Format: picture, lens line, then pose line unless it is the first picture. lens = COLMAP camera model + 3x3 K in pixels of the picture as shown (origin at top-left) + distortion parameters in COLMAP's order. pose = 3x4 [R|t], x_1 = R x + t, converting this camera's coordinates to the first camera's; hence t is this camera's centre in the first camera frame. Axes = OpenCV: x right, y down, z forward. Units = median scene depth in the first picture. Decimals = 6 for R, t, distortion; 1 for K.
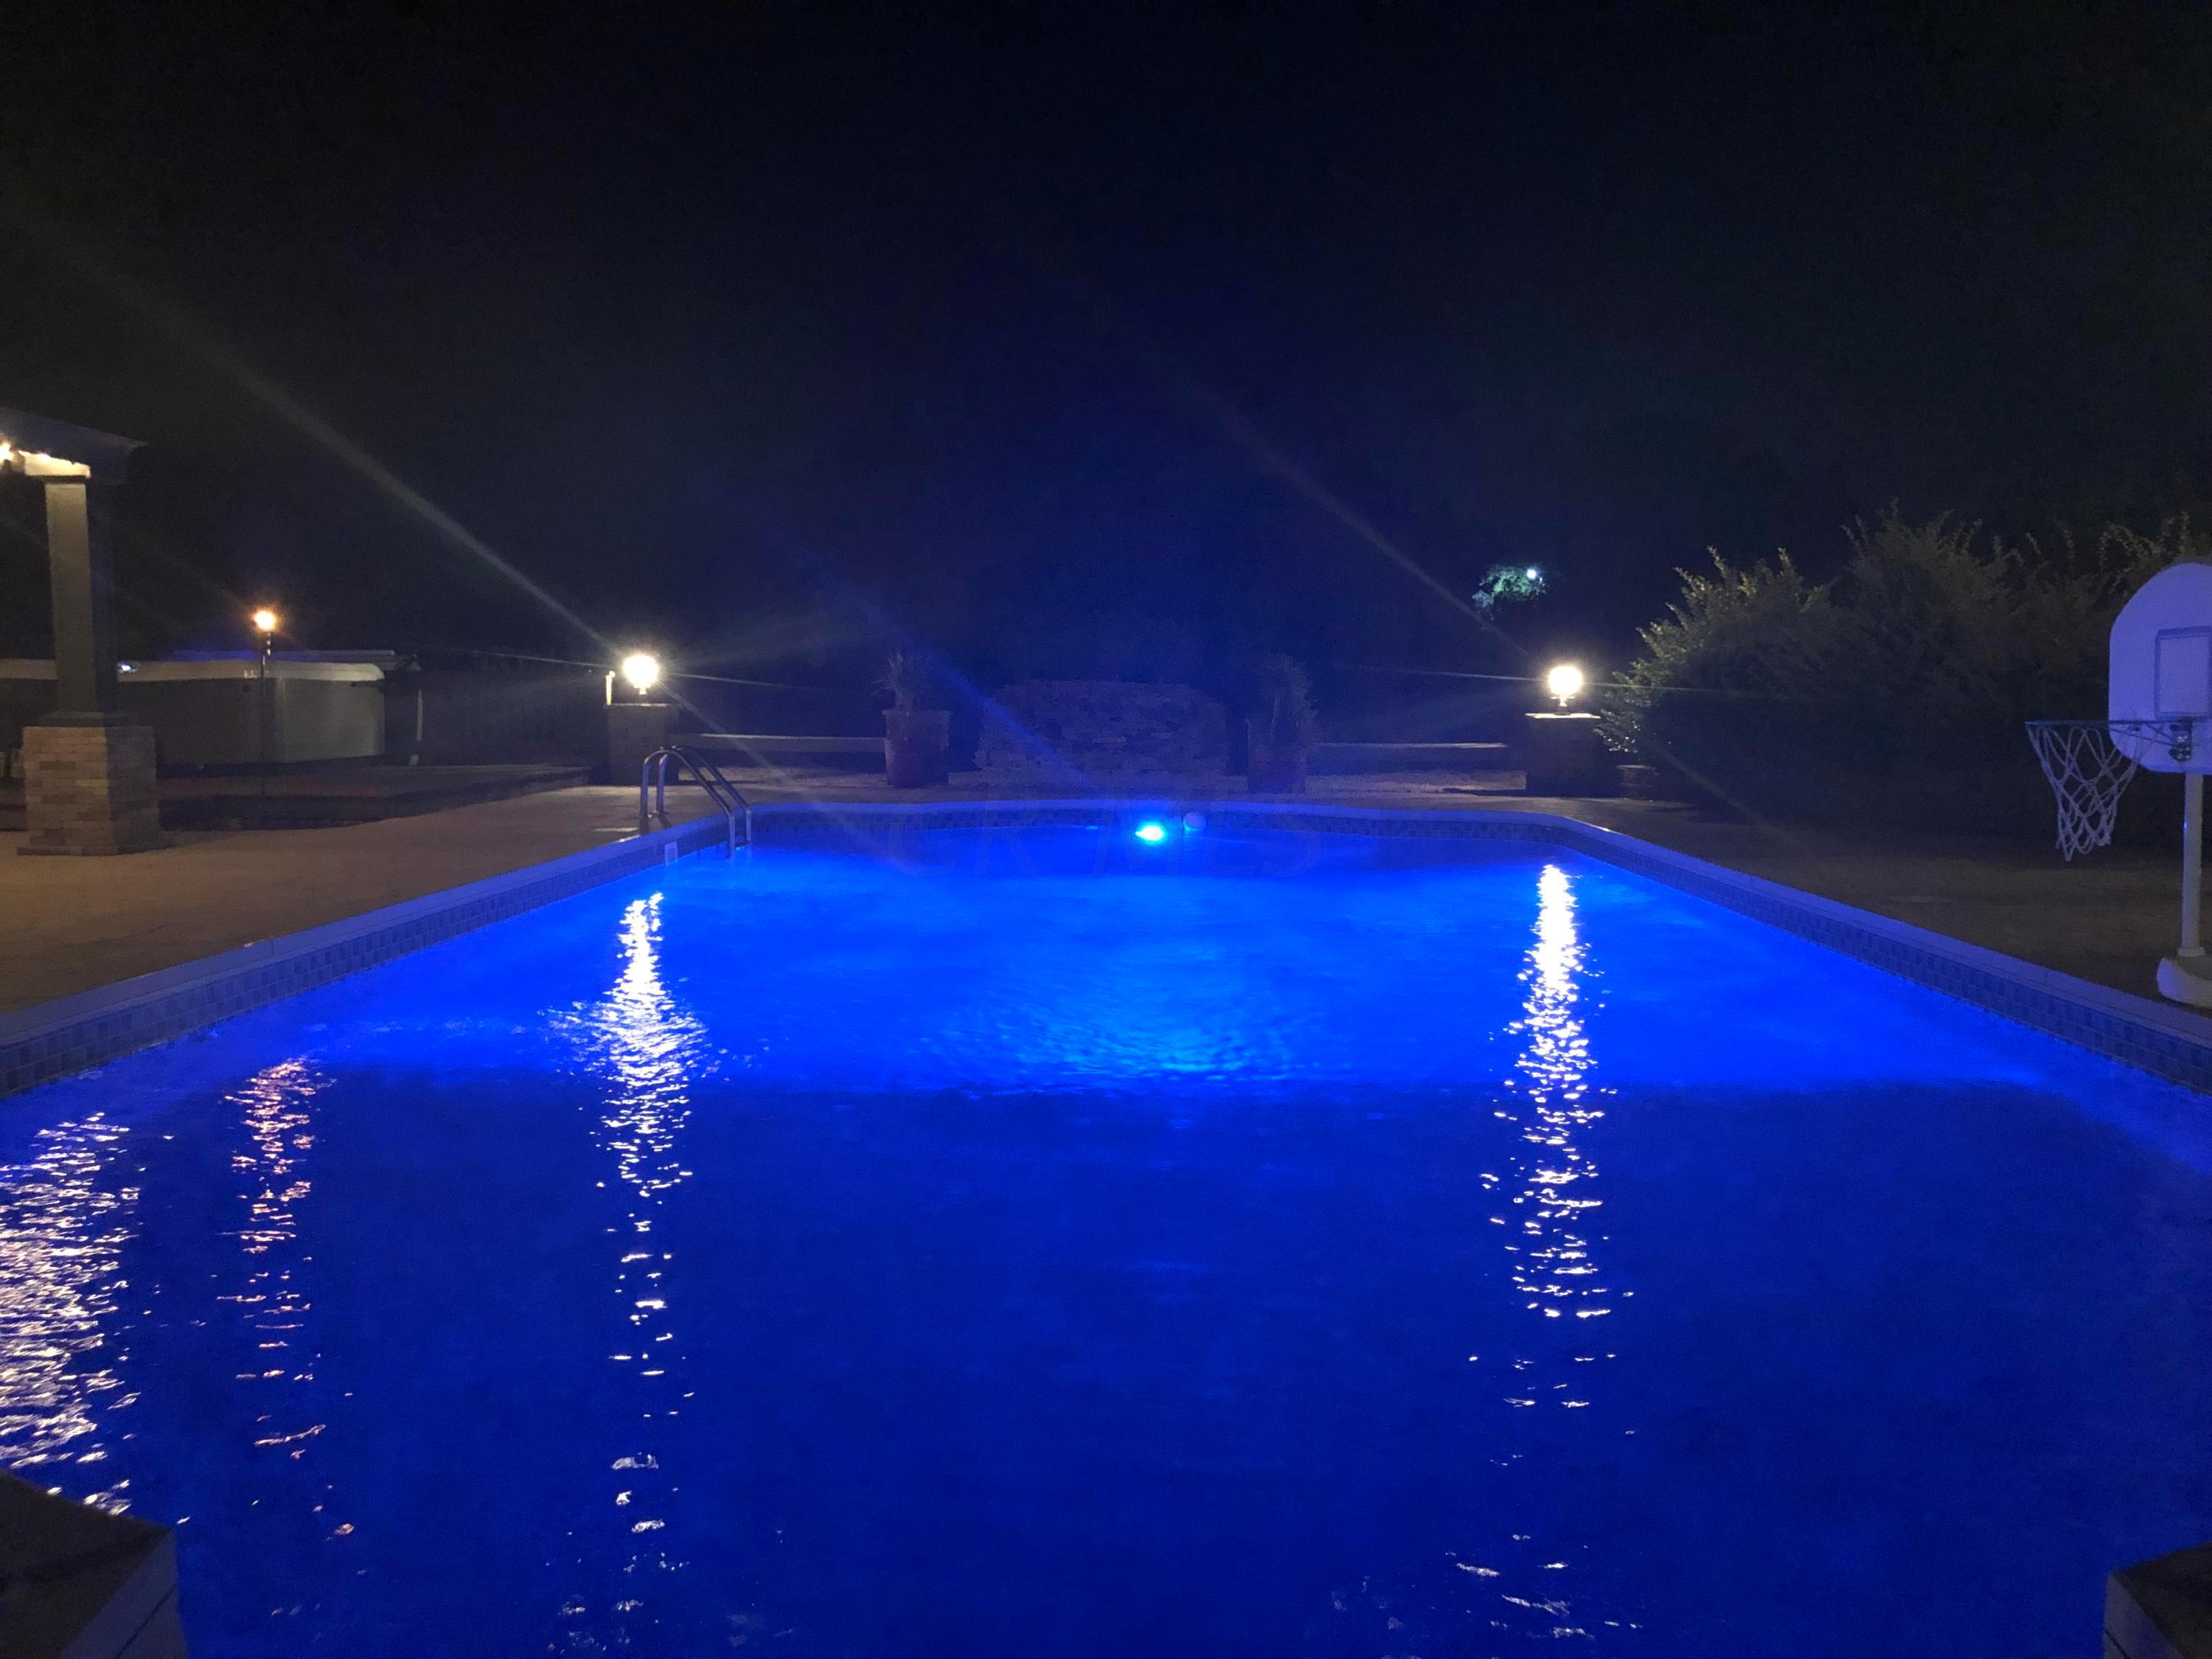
lens RADIAL K [[1776.4, 0, 1106.0], [0, 1776.4, 829.5], [0, 0, 1]] dist [0.038257, -0.109081]
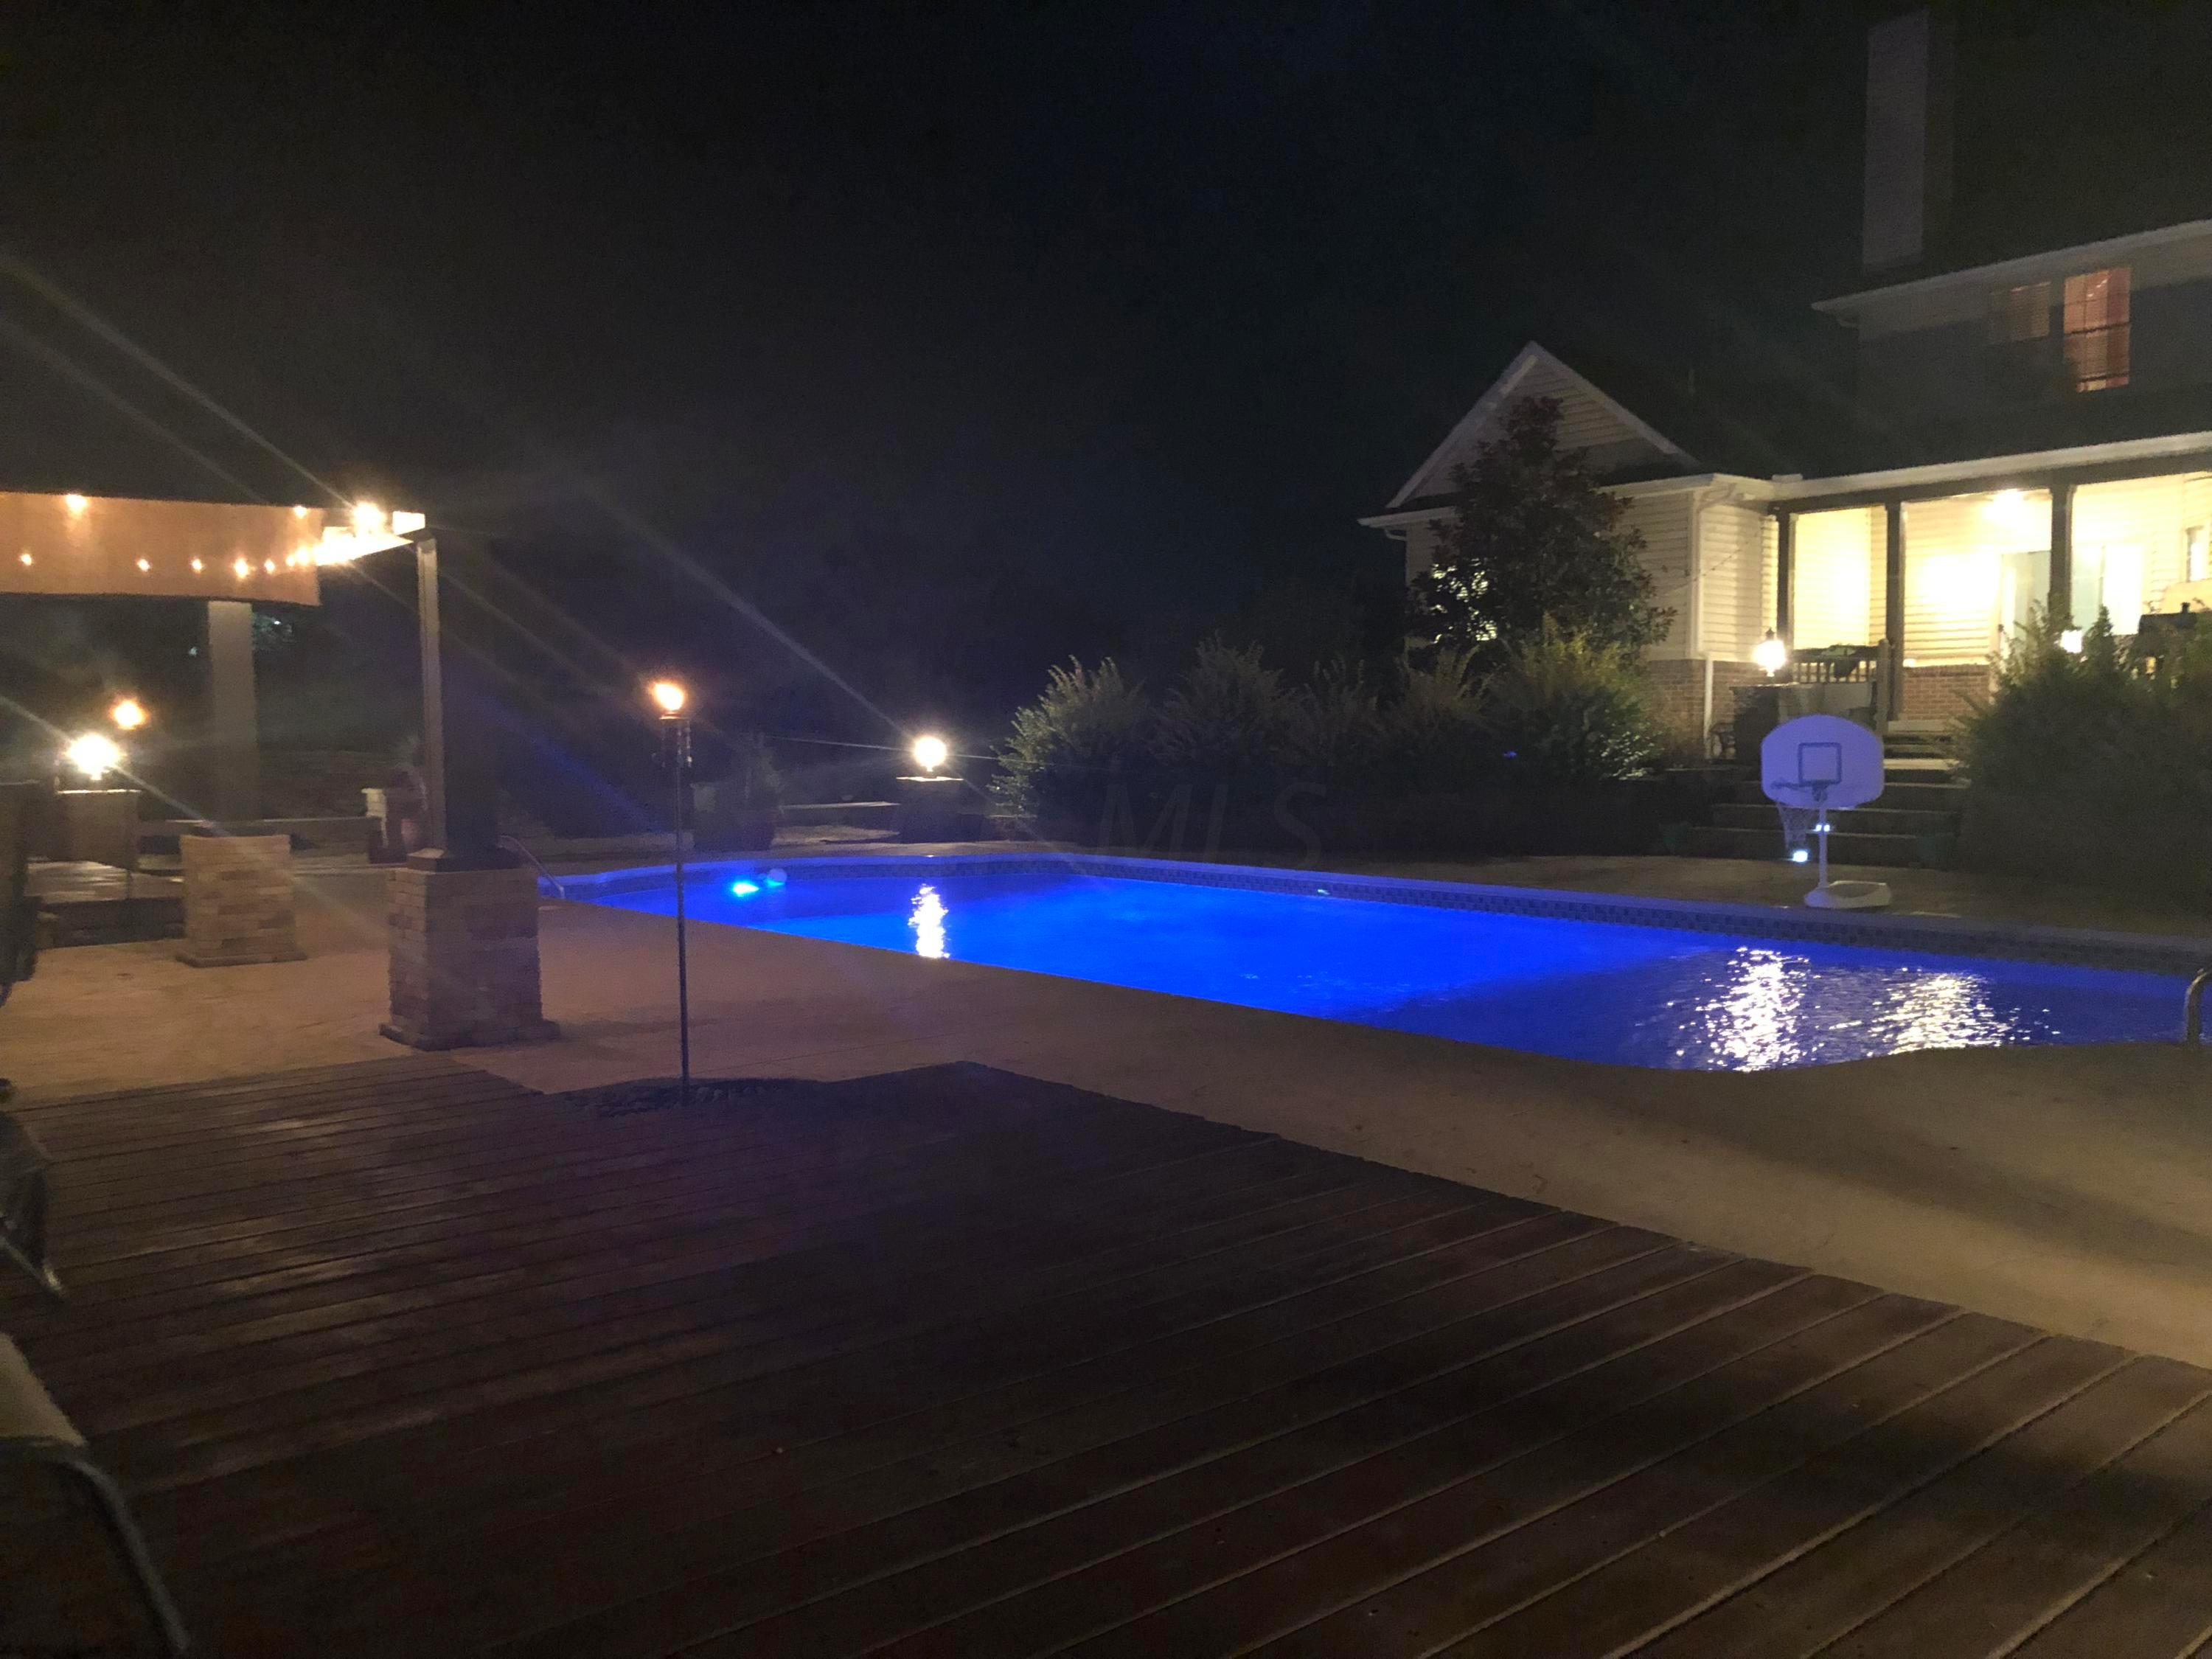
lens RADIAL K [[1790.7, 0, 1100.0], [0, 1790.7, 804.5], [0, 0, 1]] dist [0.009615, -0.005224]
pose [[0.749914, -0.035062, 0.660605, -0.560993], [0.062195, 0.997908, -0.017638, -0.017394], [-0.658605, 0.054313, 0.750526, -0.044530]]
